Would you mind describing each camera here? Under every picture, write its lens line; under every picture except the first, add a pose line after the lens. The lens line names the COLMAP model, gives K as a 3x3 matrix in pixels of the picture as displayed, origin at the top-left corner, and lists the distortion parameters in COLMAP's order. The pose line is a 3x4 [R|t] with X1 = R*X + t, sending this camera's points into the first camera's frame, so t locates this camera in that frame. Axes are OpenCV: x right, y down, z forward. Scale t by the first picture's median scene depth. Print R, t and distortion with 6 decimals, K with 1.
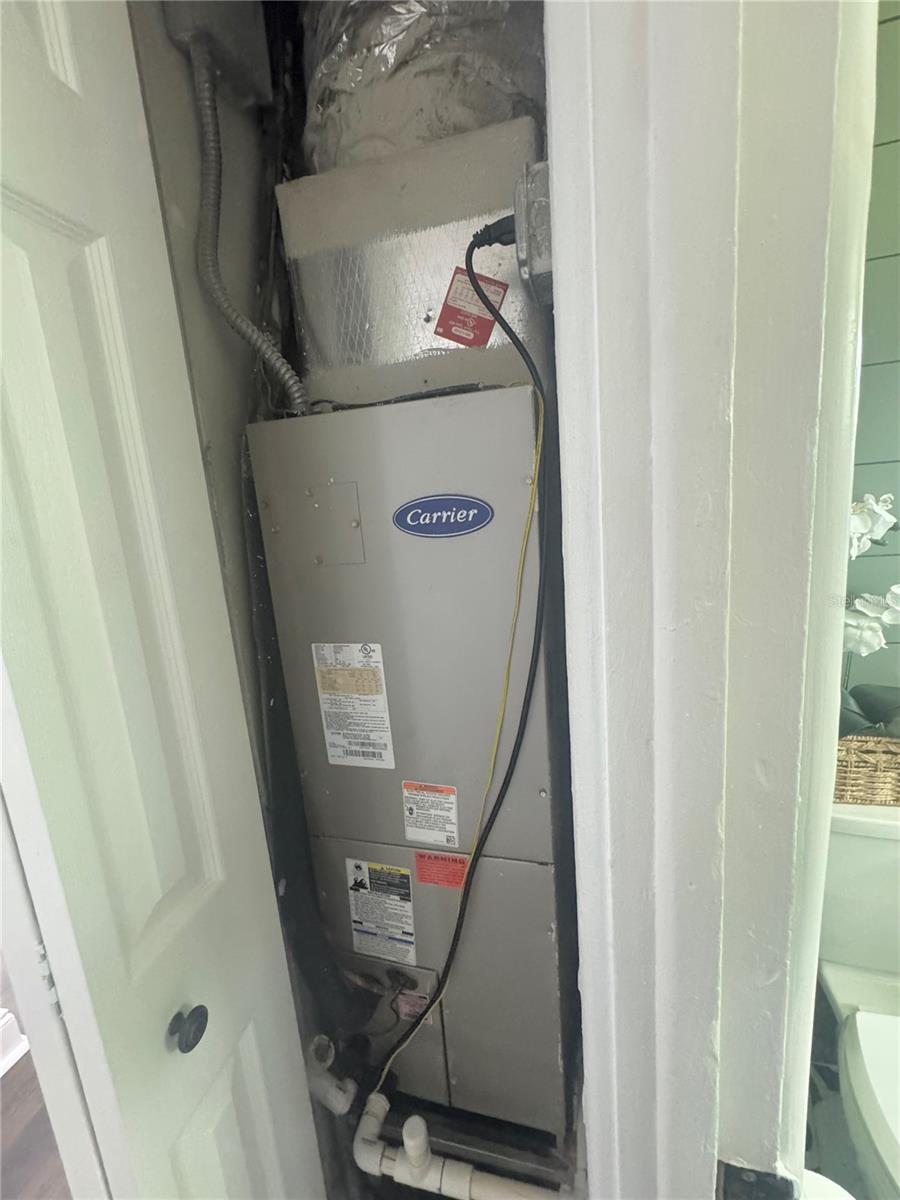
lens RADIAL K [[481.5, 0, 455.1], [0, 481.5, 600.7], [0, 0, 1]] dist [-0.002461, 0.000429]
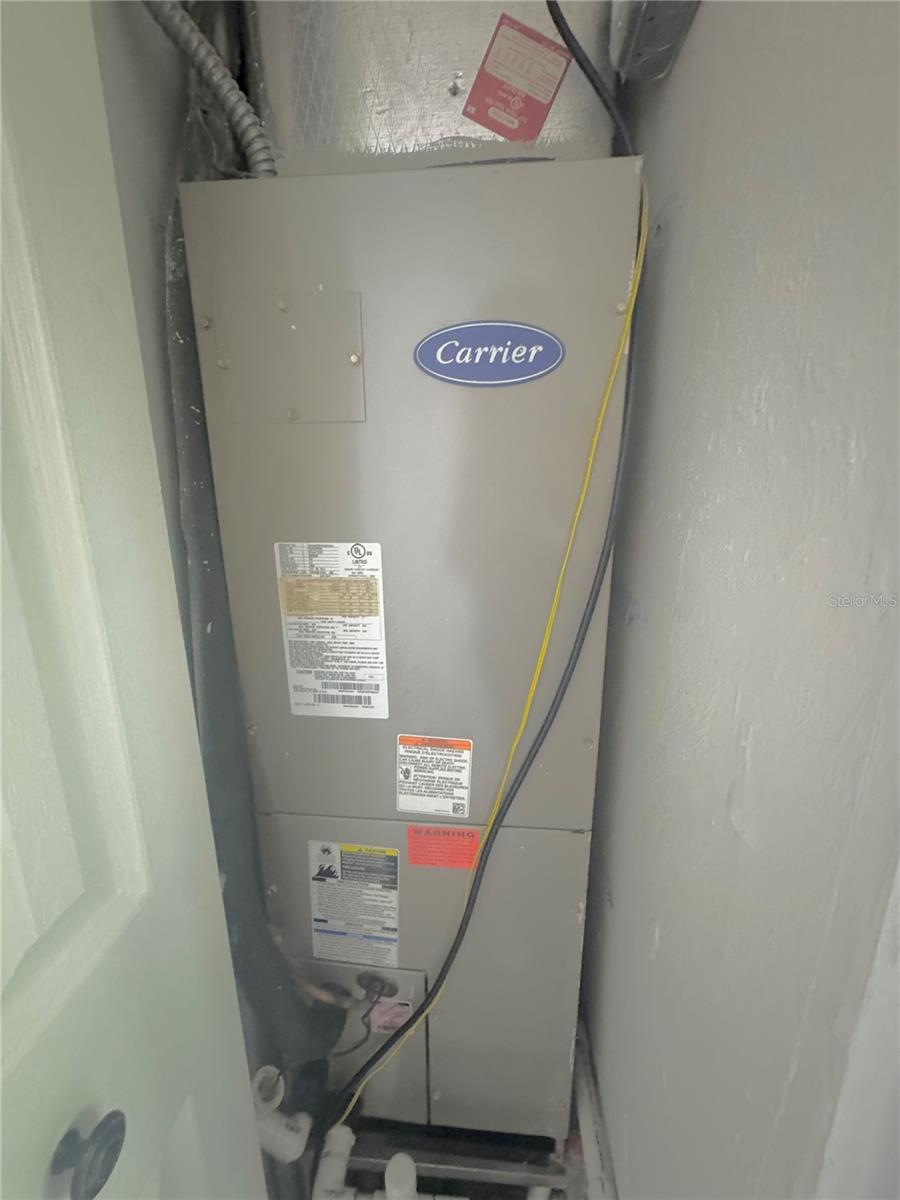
lens RADIAL K [[481.5, 0, 448.1], [0, 481.5, 598.7], [0, 0, 1]] dist [-0.002461, 0.000429]
pose [[0.982443, 0.026690, 0.184643, -0.176649], [-0.036267, 0.998156, 0.048685, 0.126415], [-0.183003, -0.054527, 0.981599, 0.267786]]
